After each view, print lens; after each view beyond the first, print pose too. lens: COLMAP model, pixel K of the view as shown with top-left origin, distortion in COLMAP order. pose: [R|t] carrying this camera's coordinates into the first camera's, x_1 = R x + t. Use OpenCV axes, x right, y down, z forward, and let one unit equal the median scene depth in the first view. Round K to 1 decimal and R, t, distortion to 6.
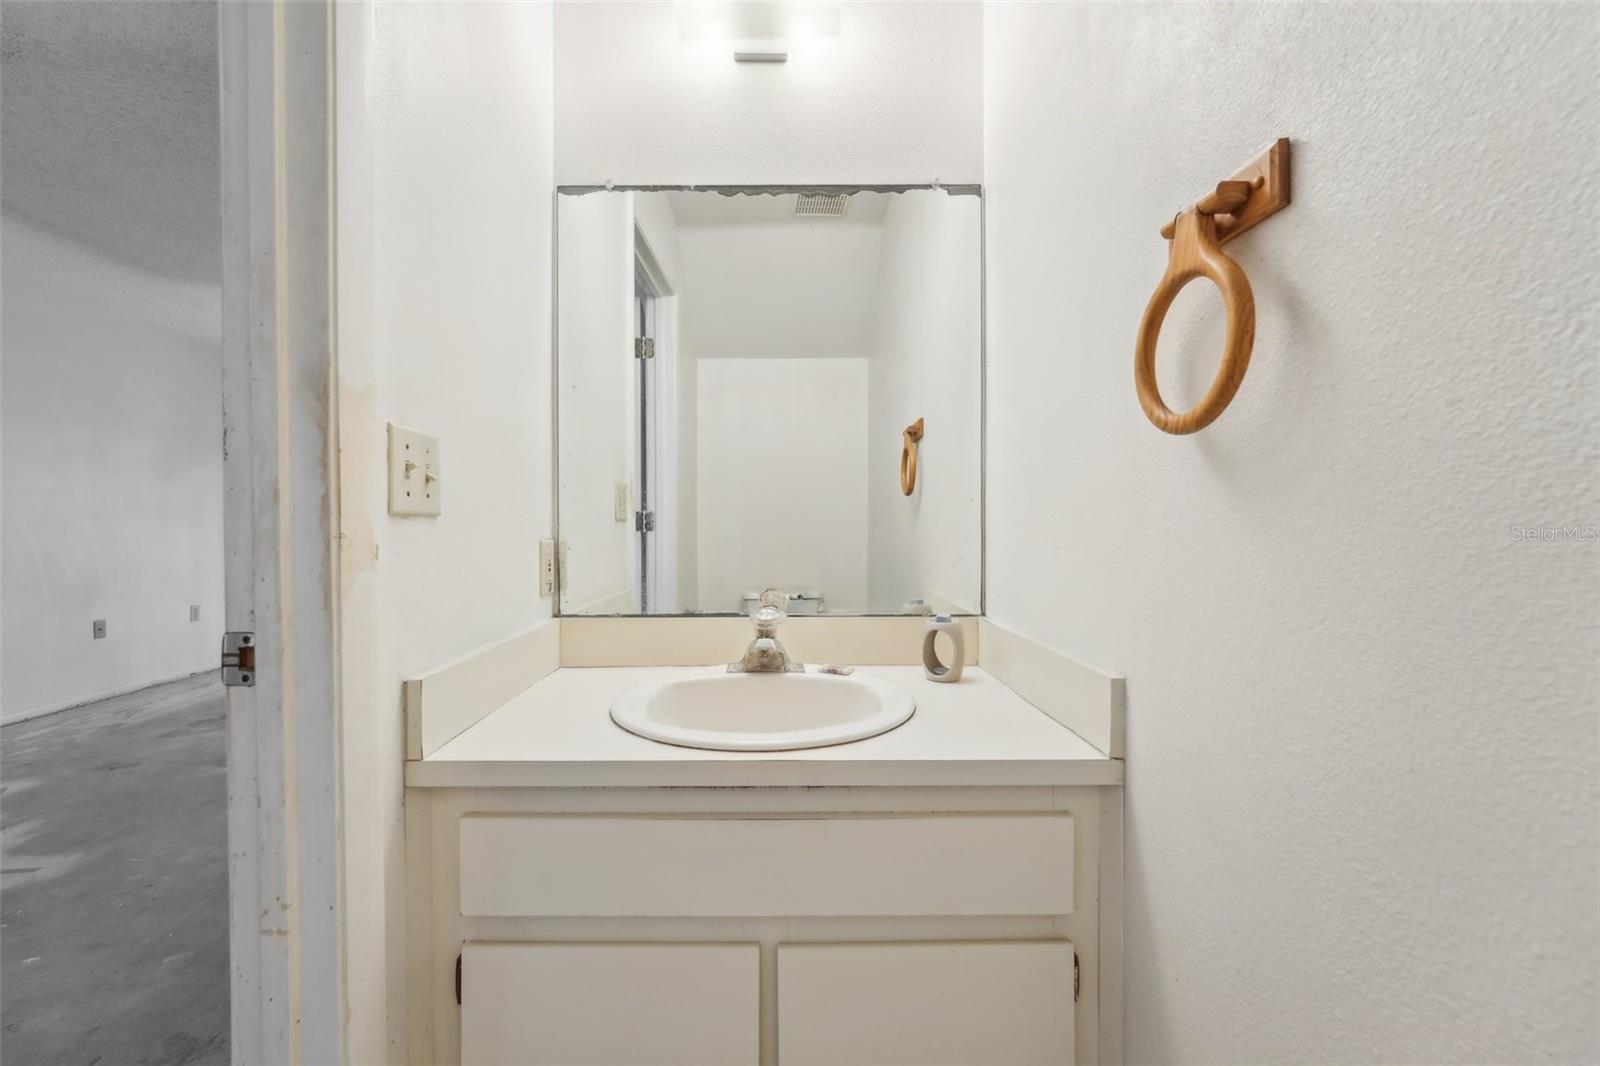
lens RADIAL K [[648.1, 0, 795.3], [0, 648.1, 518.6], [0, 0, 1]] dist [-0.002397, -0.000083]
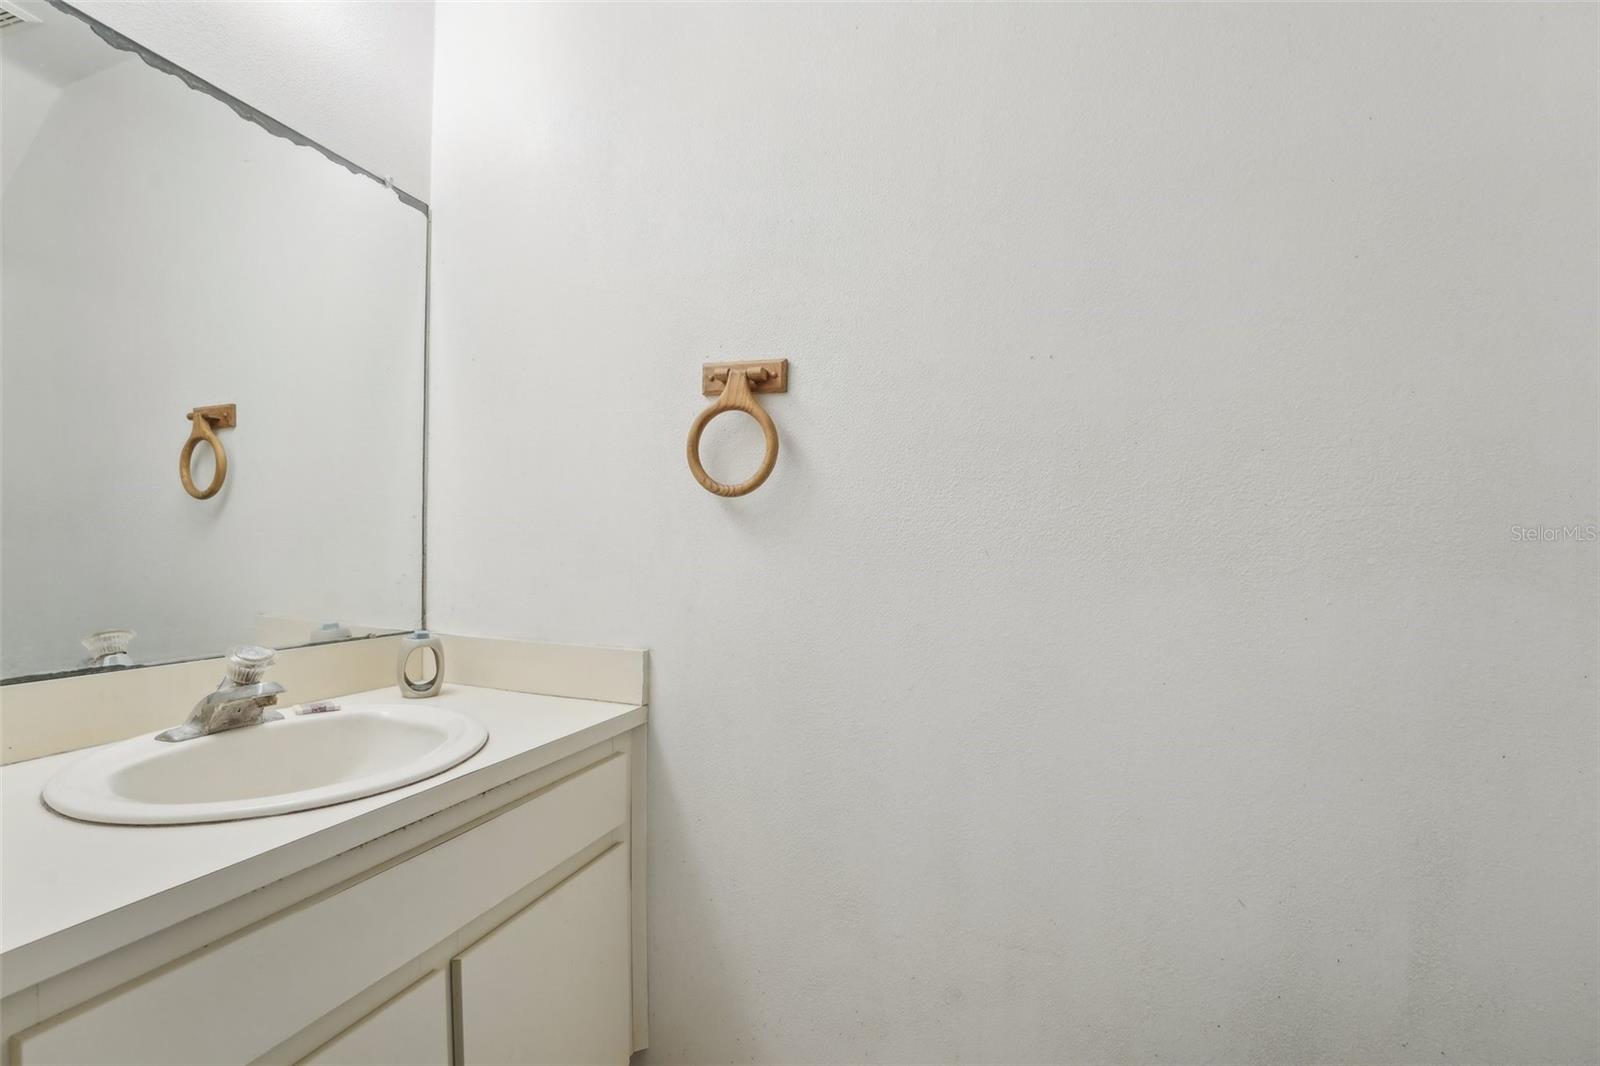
lens RADIAL K [[667.6, 0, 791.7], [0, 667.6, 529.6], [0, 0, 1]] dist [-0.019584, 0.000630]
pose [[0.354703, 0.033091, 0.934393, -0.803532], [-0.031039, 0.999239, -0.023604, -0.002978], [-0.934464, -0.020630, 0.355460, 0.156606]]
